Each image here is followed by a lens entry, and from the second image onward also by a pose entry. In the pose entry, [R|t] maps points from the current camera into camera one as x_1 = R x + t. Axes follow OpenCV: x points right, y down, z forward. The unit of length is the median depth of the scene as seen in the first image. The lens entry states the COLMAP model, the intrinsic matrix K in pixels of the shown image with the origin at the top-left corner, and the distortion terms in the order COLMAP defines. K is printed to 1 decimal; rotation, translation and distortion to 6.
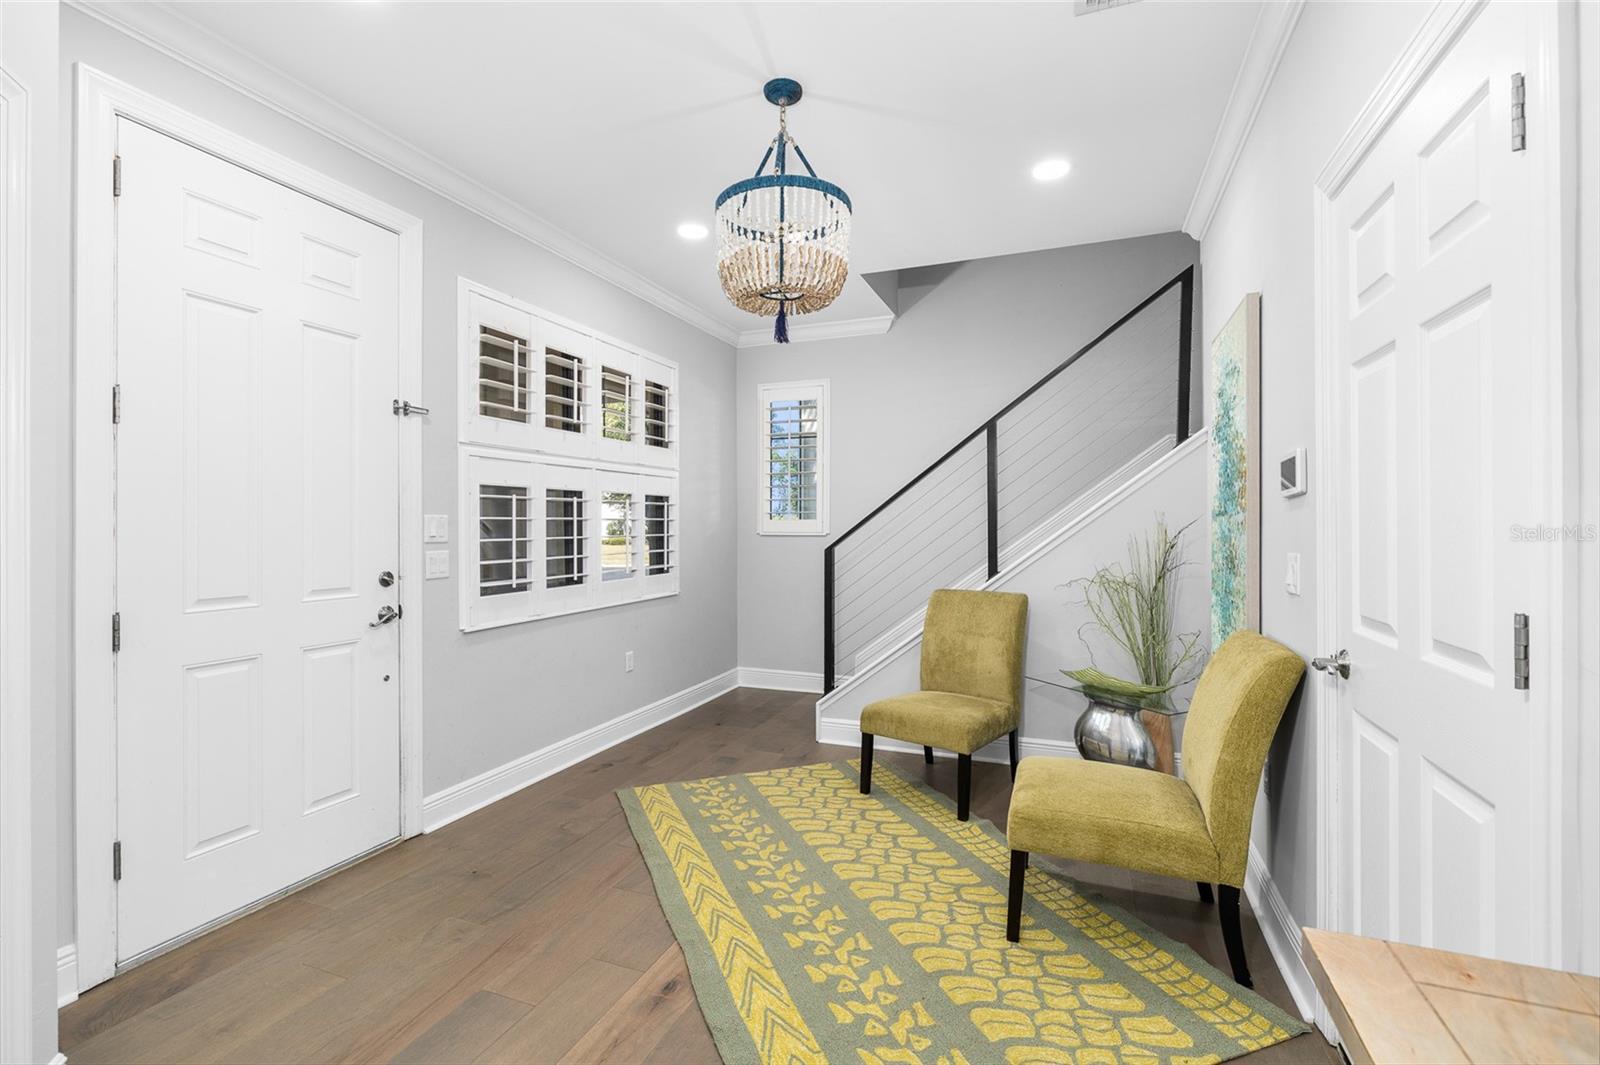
lens RADIAL K [[740.4, 0, 799.5], [0, 740.4, 526.6], [0, 0, 1]] dist [-0.003636, -0.000196]
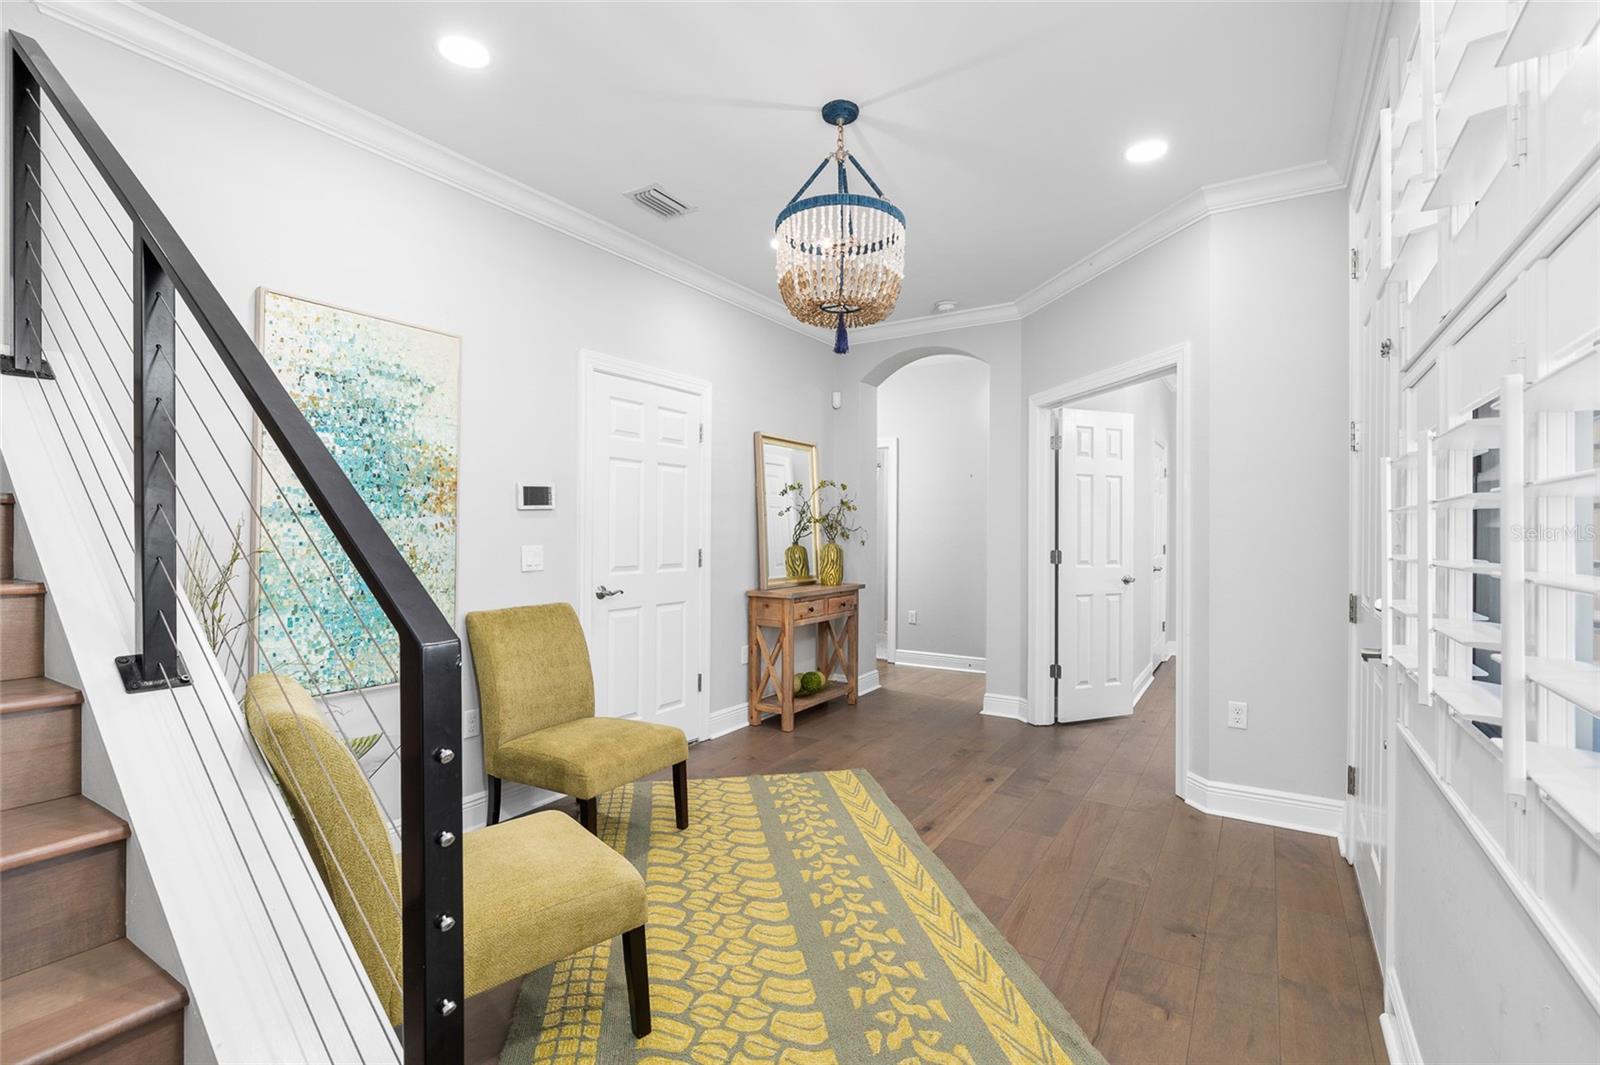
lens RADIAL K [[740.4, 0, 799.0], [0, 740.4, 532.9], [0, 0, 1]] dist [-0.003636, -0.000196]
pose [[-0.981244, -0.000694, 0.192770, -0.160807], [-0.000112, 0.999995, 0.003031, 0.002811], [-0.192771, 0.002952, -0.981239, 1.953952]]
